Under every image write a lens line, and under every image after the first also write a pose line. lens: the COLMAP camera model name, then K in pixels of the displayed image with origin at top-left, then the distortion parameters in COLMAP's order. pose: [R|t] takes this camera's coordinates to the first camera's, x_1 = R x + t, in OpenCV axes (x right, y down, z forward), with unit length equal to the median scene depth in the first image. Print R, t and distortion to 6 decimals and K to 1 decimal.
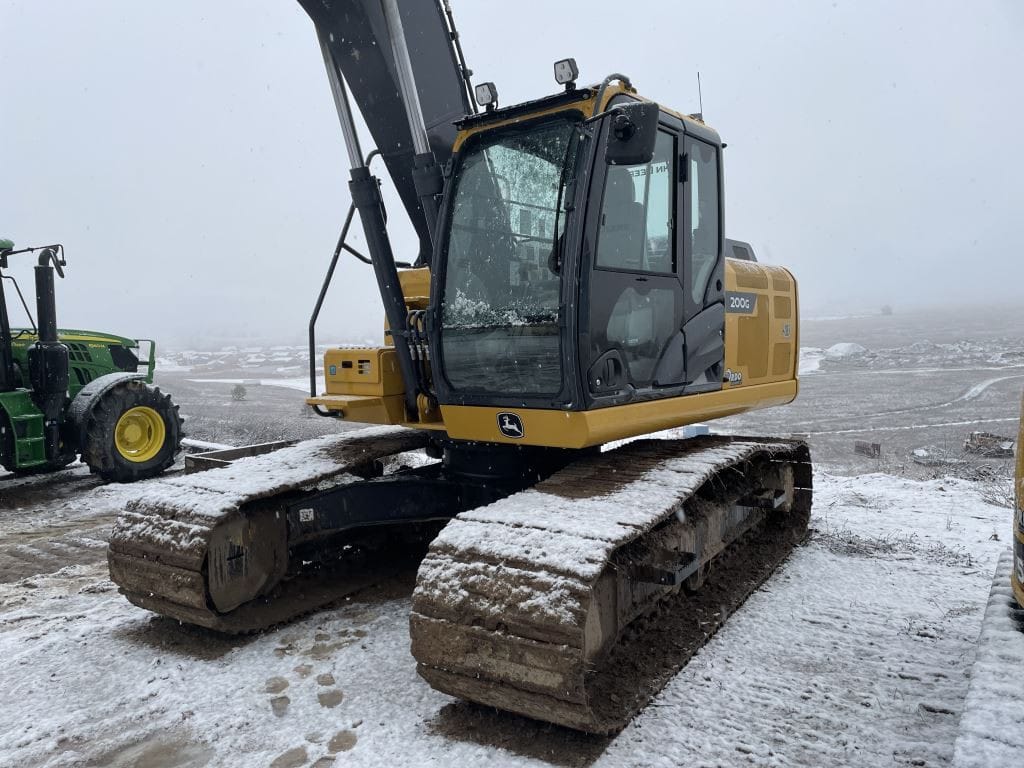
lens RADIAL K [[820.6, 0, 512.0], [0, 820.6, 384.0], [0, 0, 1]] dist [0.187547, 0.001206]
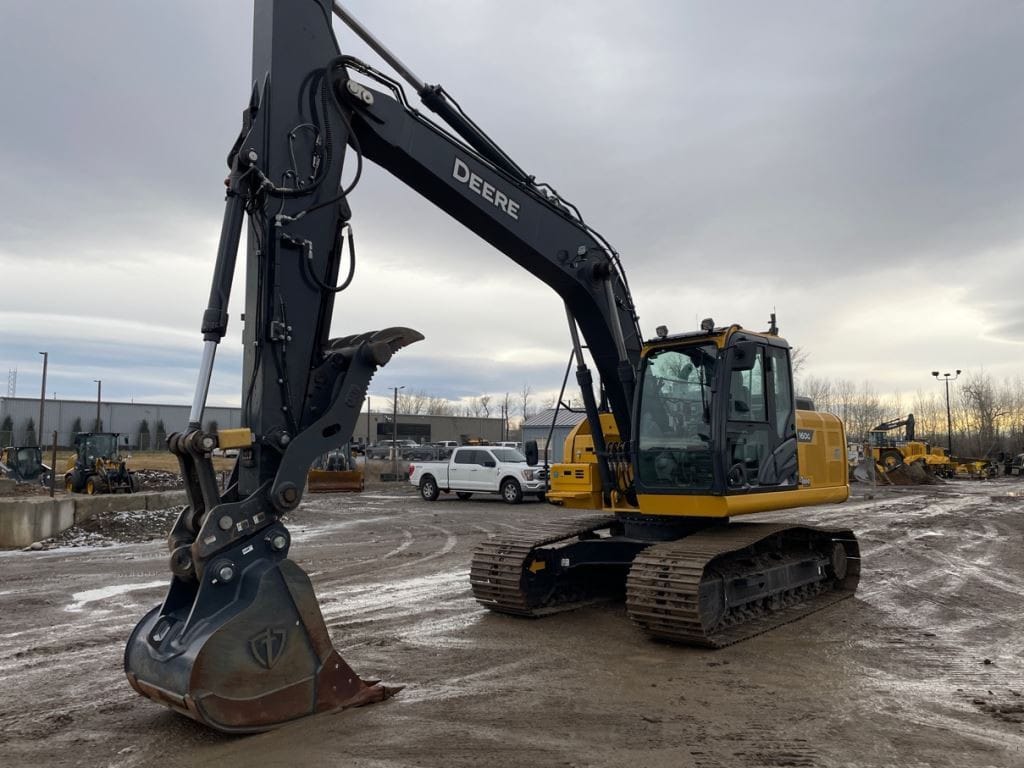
lens RADIAL K [[820.6, 0, 512.0], [0, 820.6, 384.0], [0, 0, 1]] dist [0.187547, 0.001206]
pose [[0.998412, -0.008963, -0.055619, -0.223408], [0.001496, 0.991131, -0.132880, 0.020549], [0.056317, 0.132586, 0.989570, -0.723064]]
